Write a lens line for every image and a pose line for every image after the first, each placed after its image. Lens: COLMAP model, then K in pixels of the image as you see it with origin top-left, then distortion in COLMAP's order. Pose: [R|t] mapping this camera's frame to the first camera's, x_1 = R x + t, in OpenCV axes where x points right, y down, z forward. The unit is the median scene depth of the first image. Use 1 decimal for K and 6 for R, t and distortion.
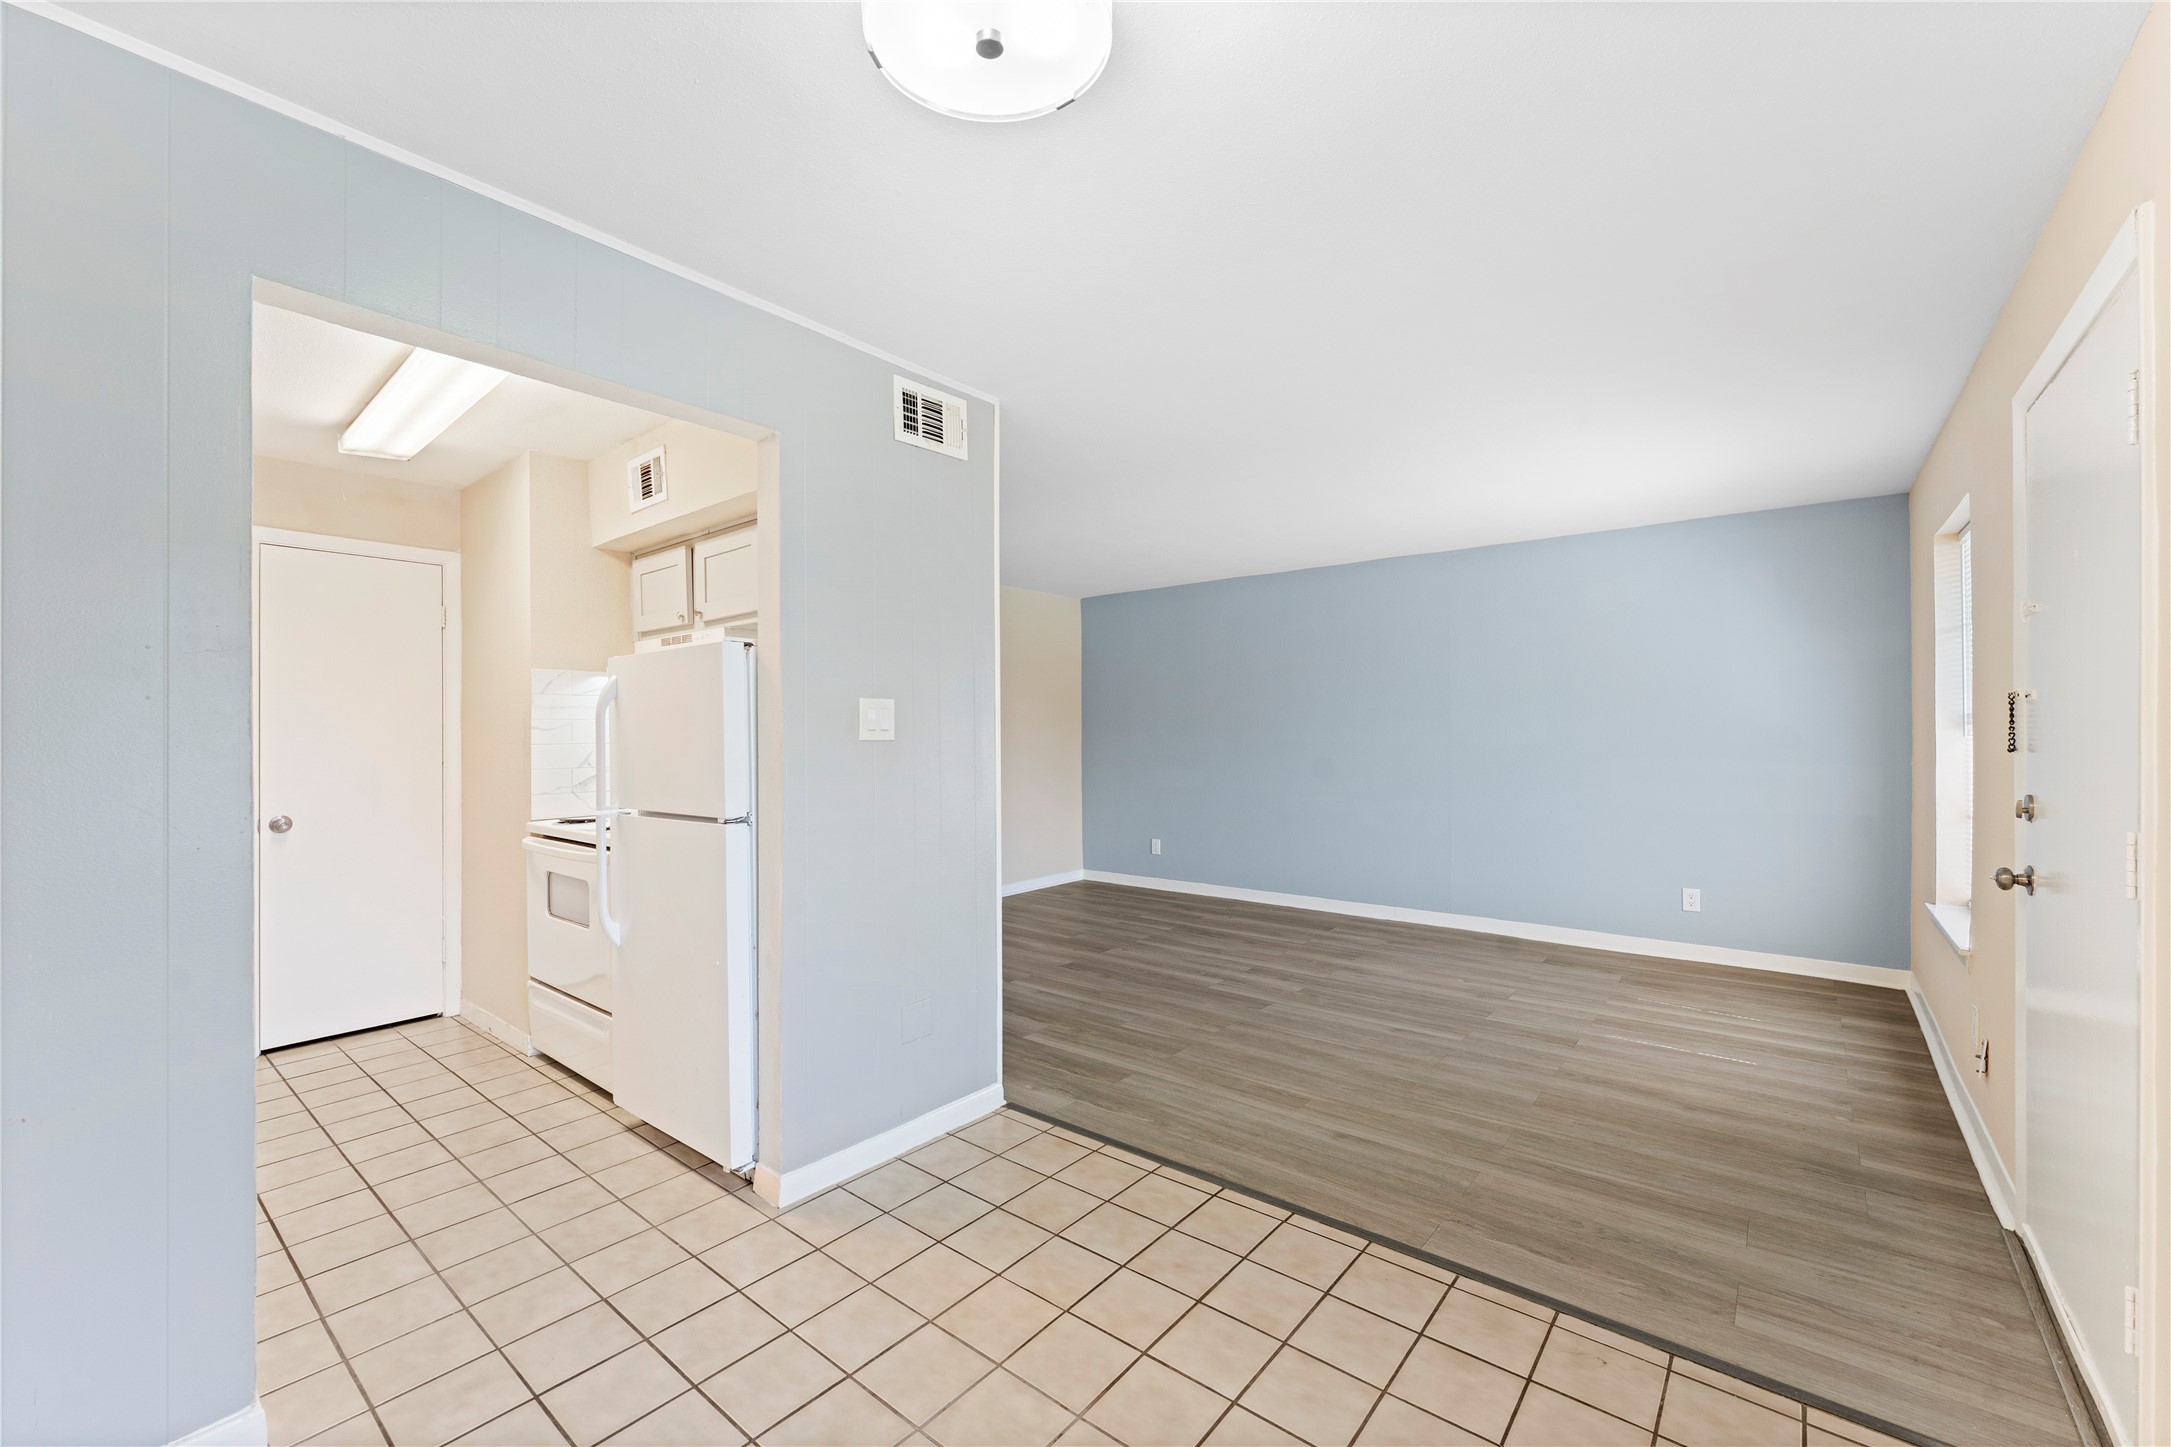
lens RADIAL K [[872.9, 0, 1079.7], [0, 872.9, 729.9], [0, 0, 1]] dist [-0.001858, -0.000059]
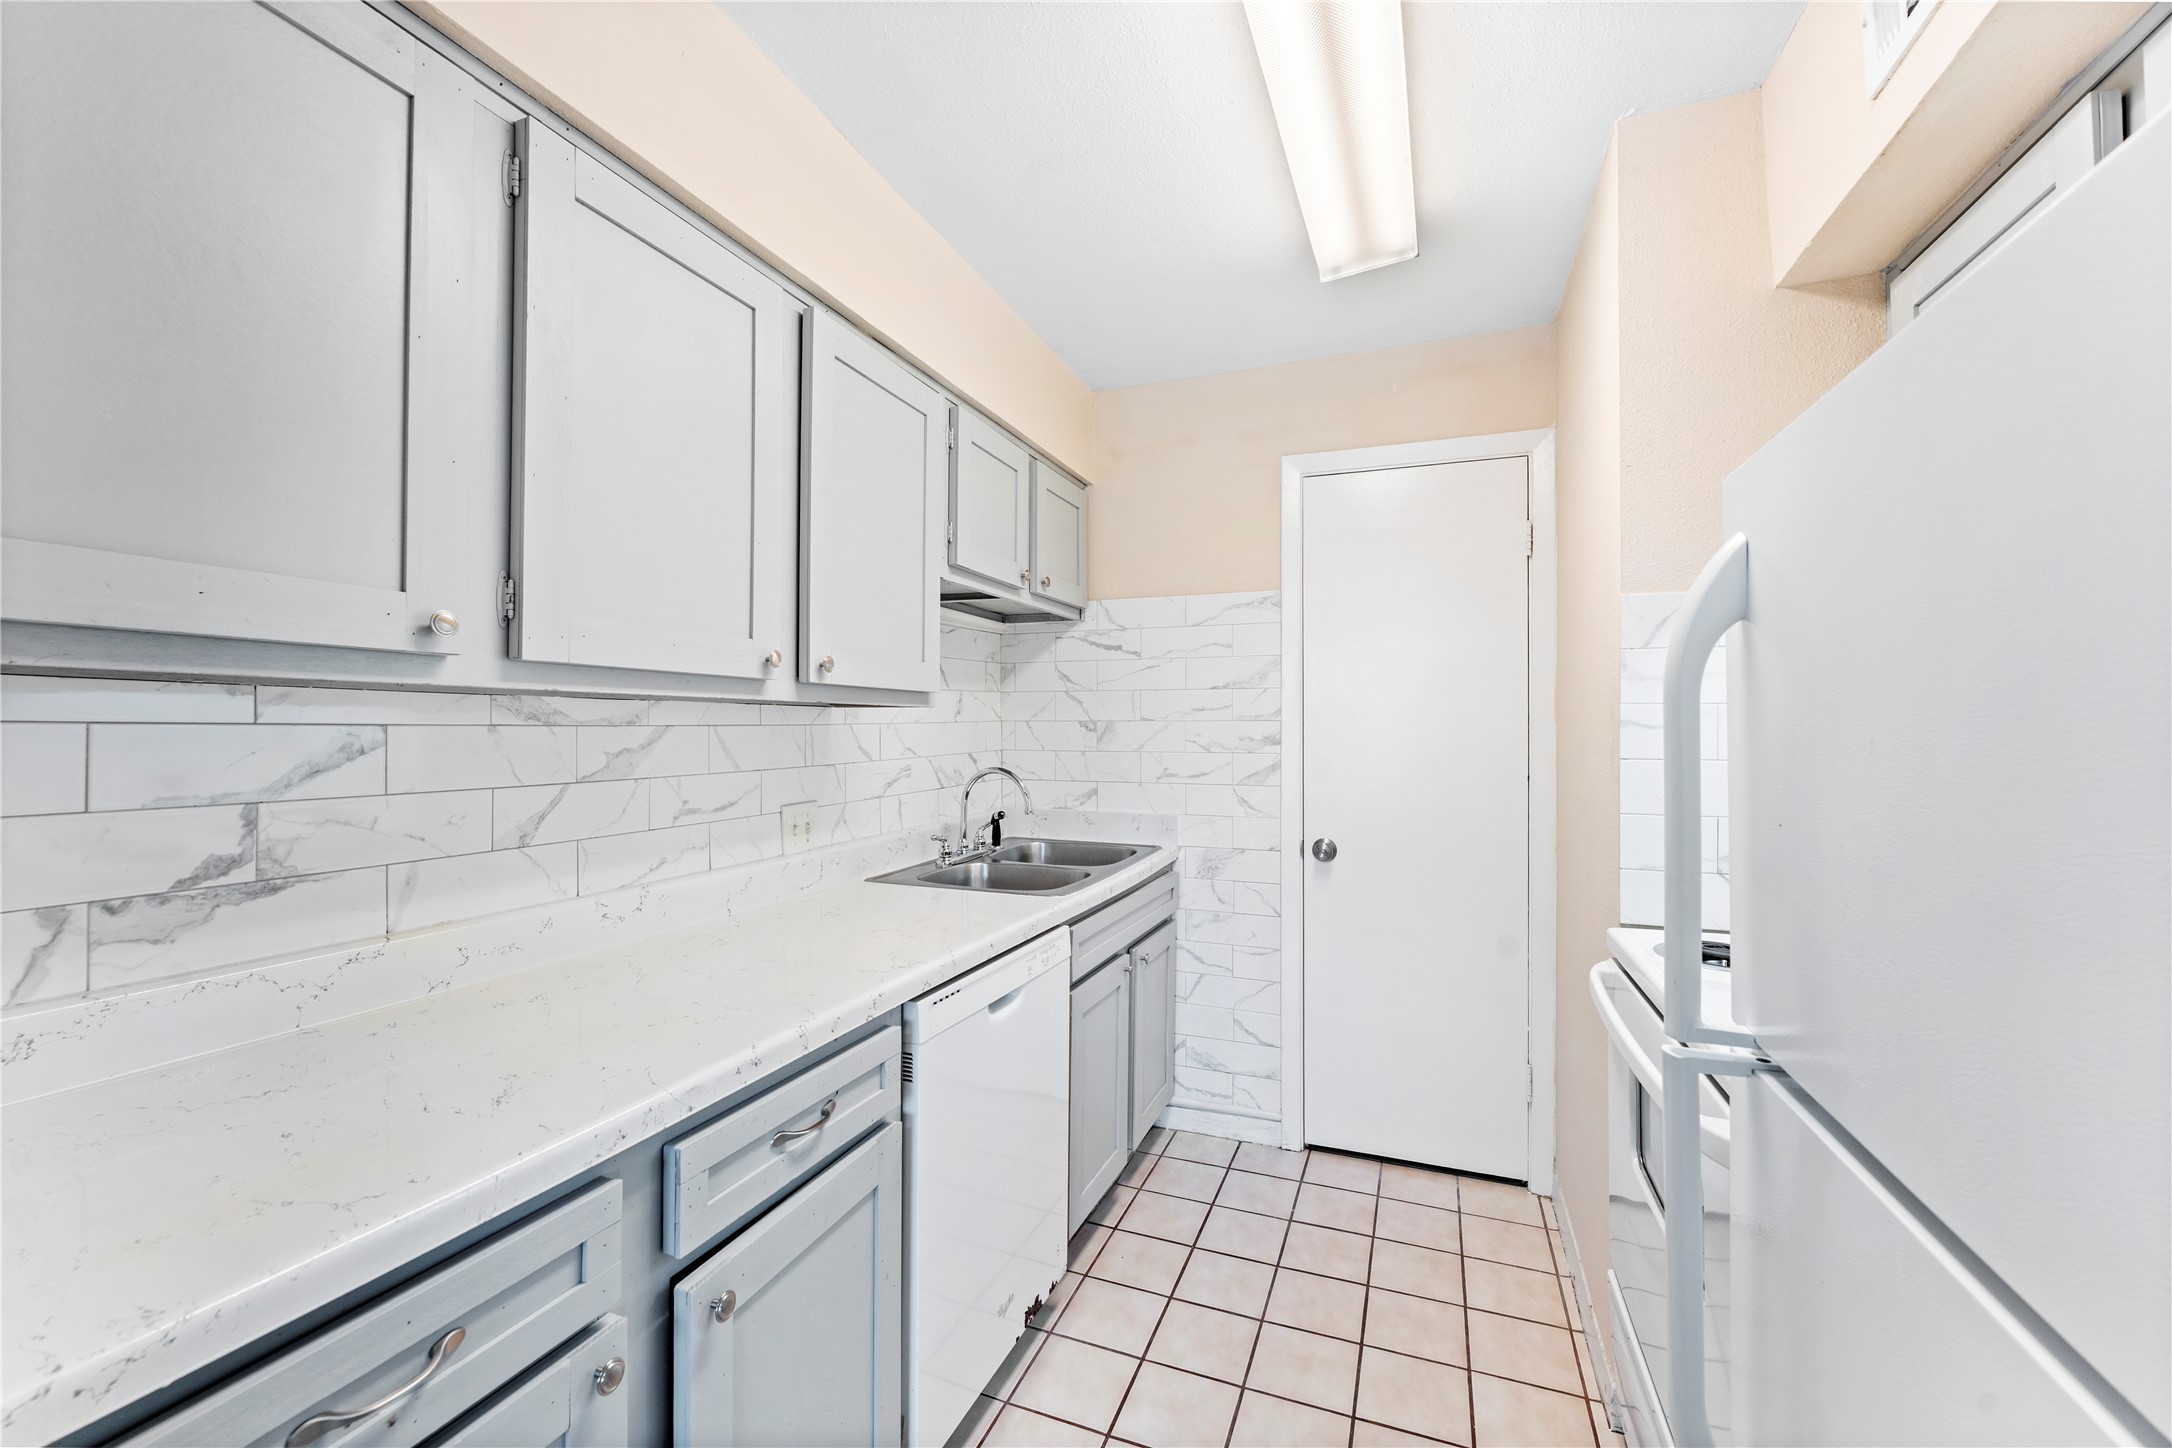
lens RADIAL K [[874.0, 0, 1082.1], [0, 874.0, 724.2], [0, 0, 1]] dist [-0.001875, -0.000713]
pose [[0.305334, 0.006451, -0.952224, -0.293995], [0.000945, 0.999975, 0.007077, -0.005844], [0.952245, -0.003061, 0.305320, 0.626092]]
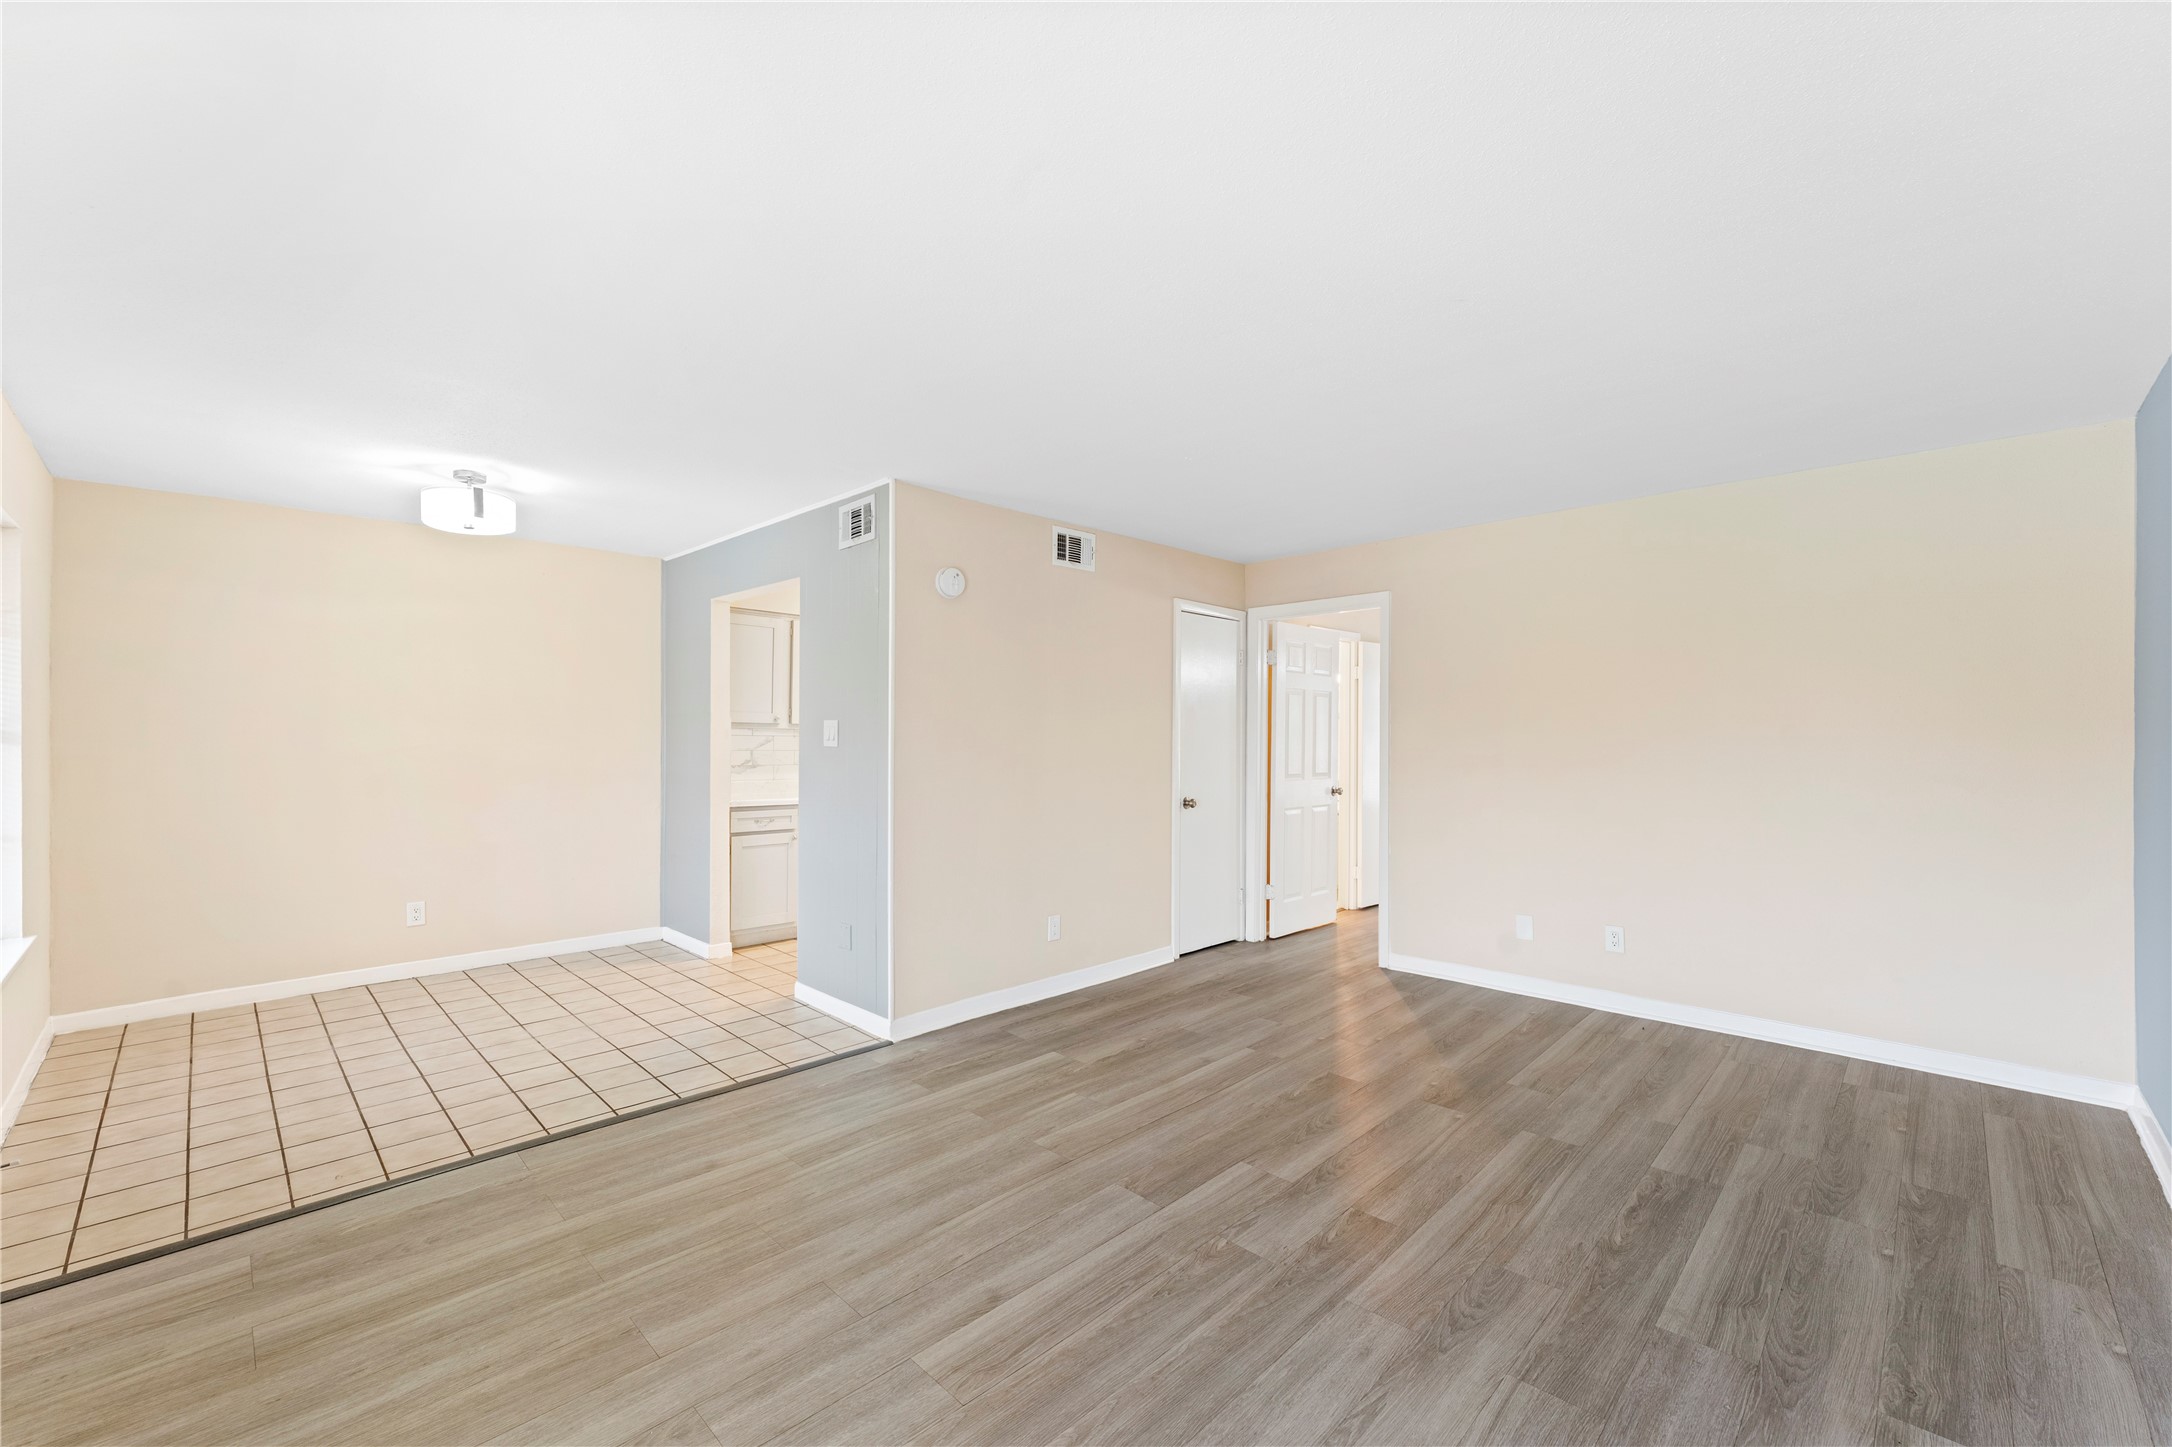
lens RADIAL K [[873.3, 0, 1080.2], [0, 873.3, 729.9], [0, 0, 1]] dist [-0.001858, -0.000059]
pose [[-0.091089, -0.001965, -0.995841, 1.042743], [0.000348, 0.999998, -0.002005, -0.012088], [0.995843, -0.000530, -0.091089, 1.273267]]
